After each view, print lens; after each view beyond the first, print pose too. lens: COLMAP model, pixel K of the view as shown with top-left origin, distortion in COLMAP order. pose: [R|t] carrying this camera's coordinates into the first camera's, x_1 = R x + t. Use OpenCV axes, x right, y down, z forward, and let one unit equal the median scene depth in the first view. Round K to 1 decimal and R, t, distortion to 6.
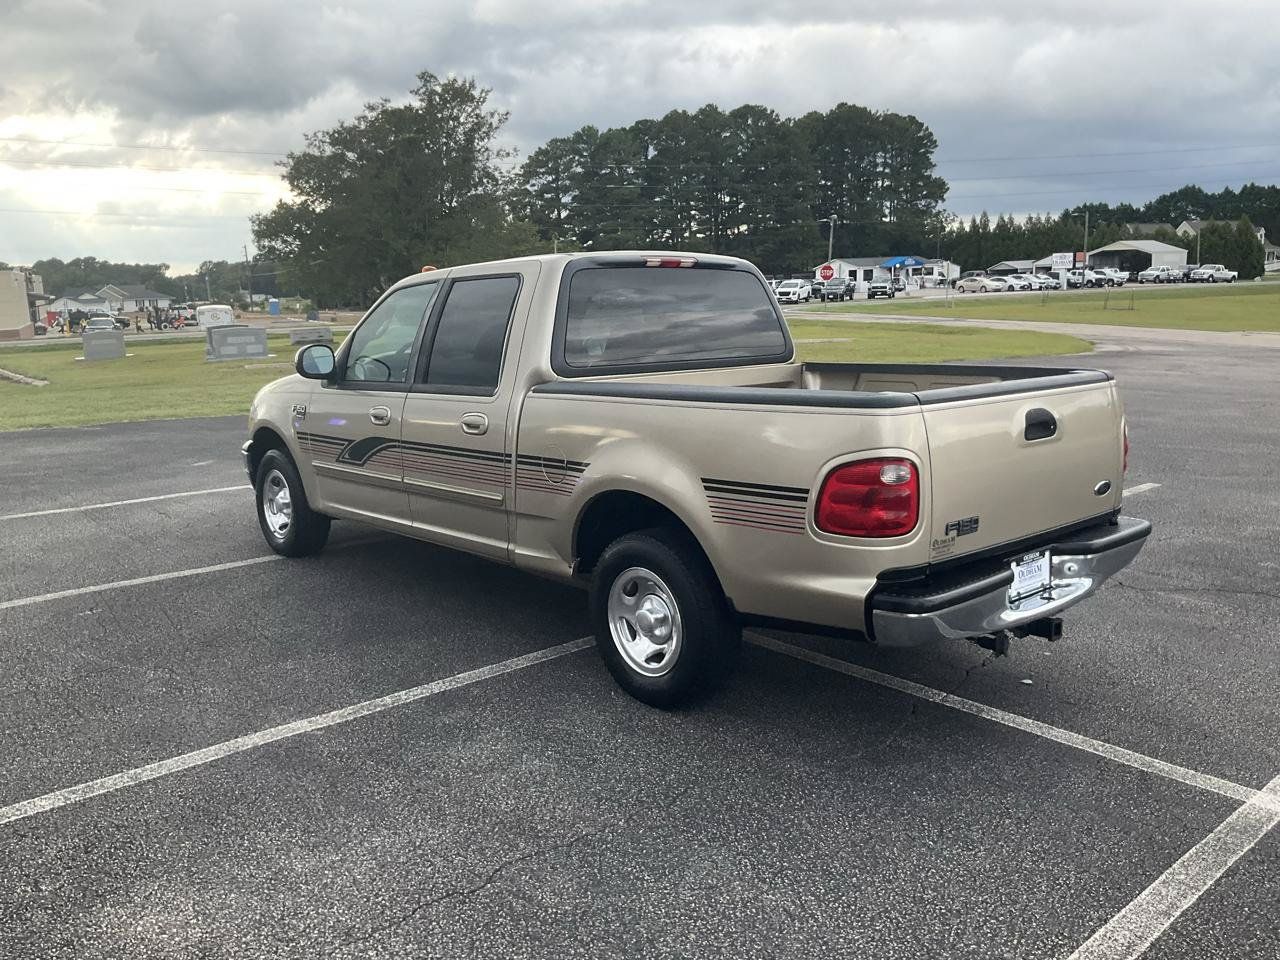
lens RADIAL K [[1055.9, 0, 639.4], [0, 1055.9, 483.4], [0, 0, 1]] dist [0.065038, -0.122270]
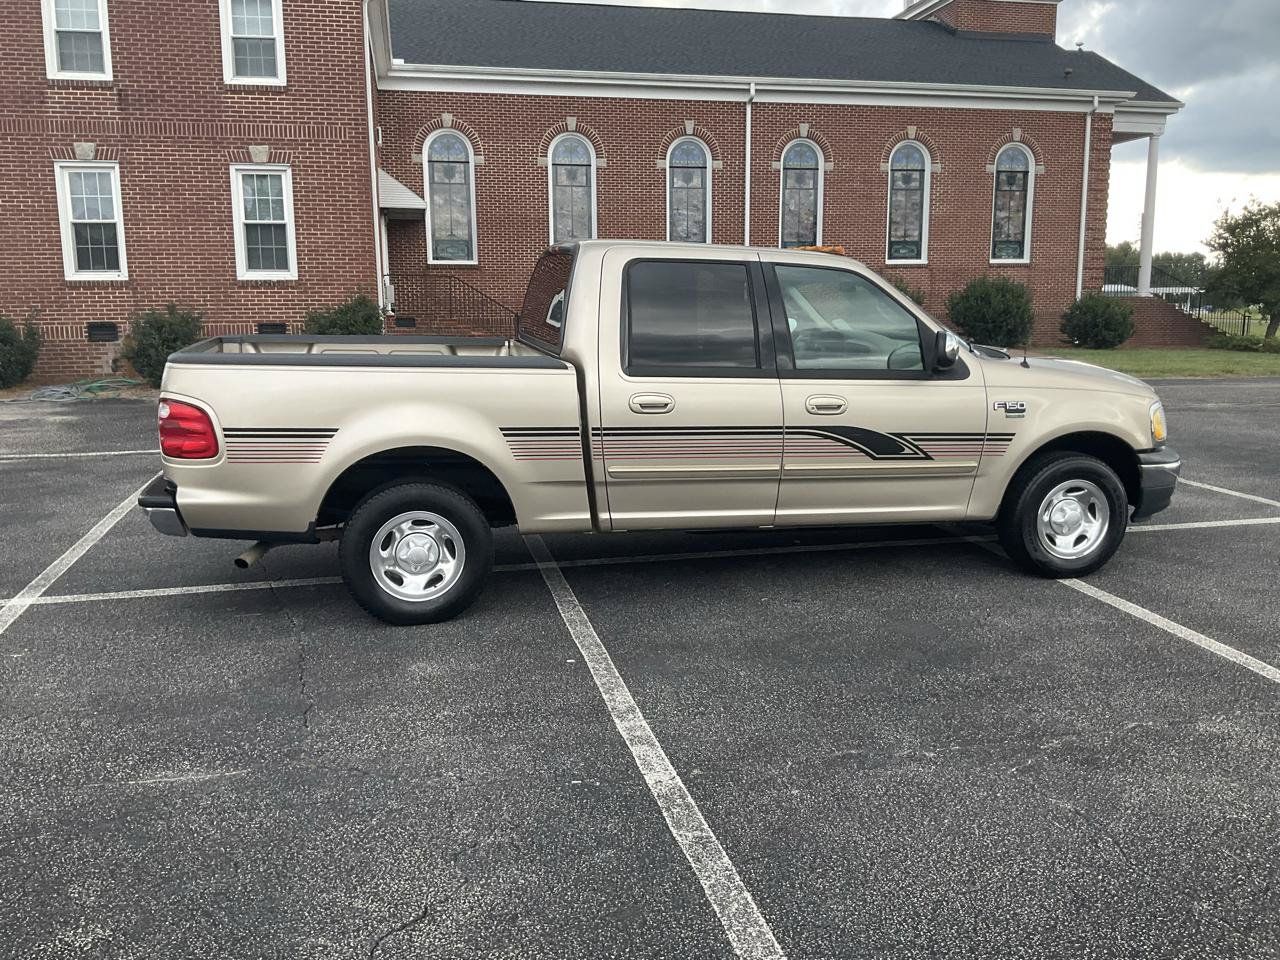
lens RADIAL K [[1055.9, 0, 634.3], [0, 1055.9, 481.0], [0, 0, 1]] dist [0.065038, -0.122270]
pose [[-0.471190, 0.177127, -0.864064, 1.030912], [-0.149717, 0.949352, 0.276254, -0.307270], [0.869233, 0.259533, -0.420806, 1.654119]]
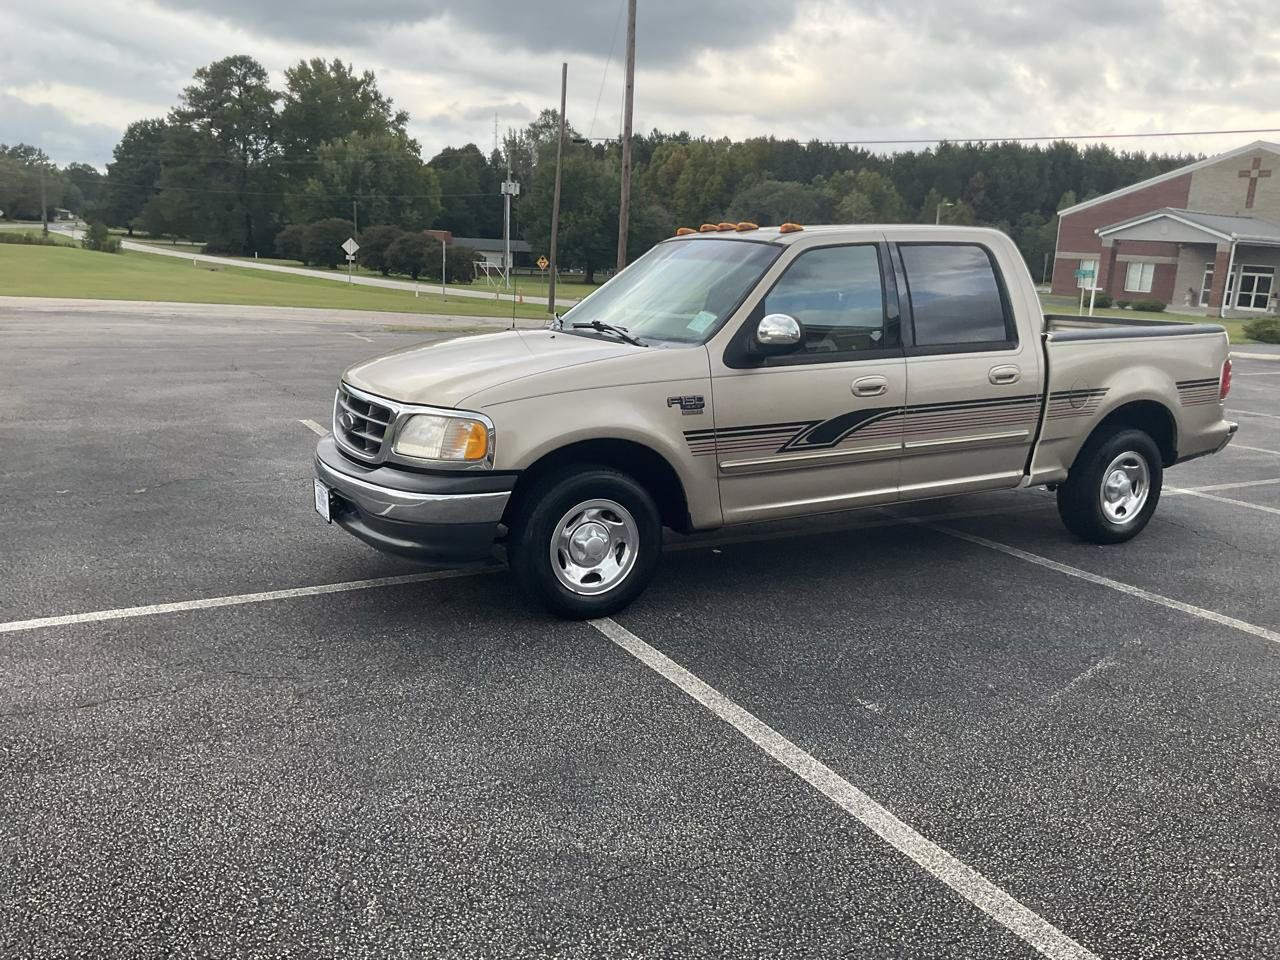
lens RADIAL K [[1055.9, 0, 635.6], [0, 1055.9, 478.9], [0, 0, 1]] dist [0.065038, -0.122270]
pose [[0.232194, -0.173202, 0.957124, -1.333812], [0.138892, 0.979838, 0.143618, -0.162123], [-0.962702, 0.099590, 0.251569, 1.075029]]
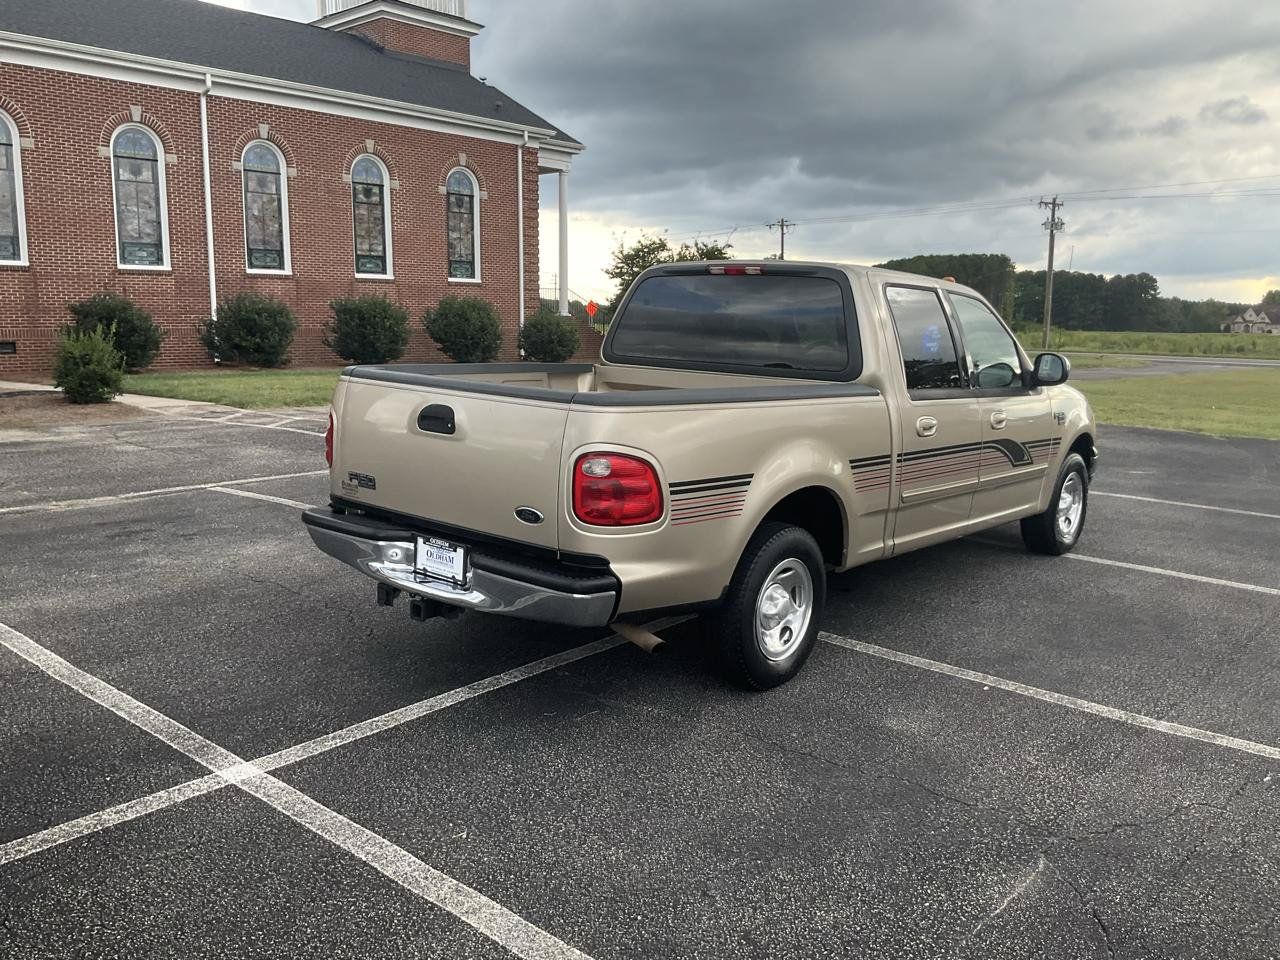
lens RADIAL K [[1055.9, 0, 636.6], [0, 1055.9, 486.6], [0, 0, 1]] dist [0.065038, -0.122270]
pose [[0.139537, 0.186337, -0.972527, 1.111459], [-0.201193, 0.966984, 0.156409, -0.149837], [0.969562, 0.173841, 0.172420, 0.784897]]
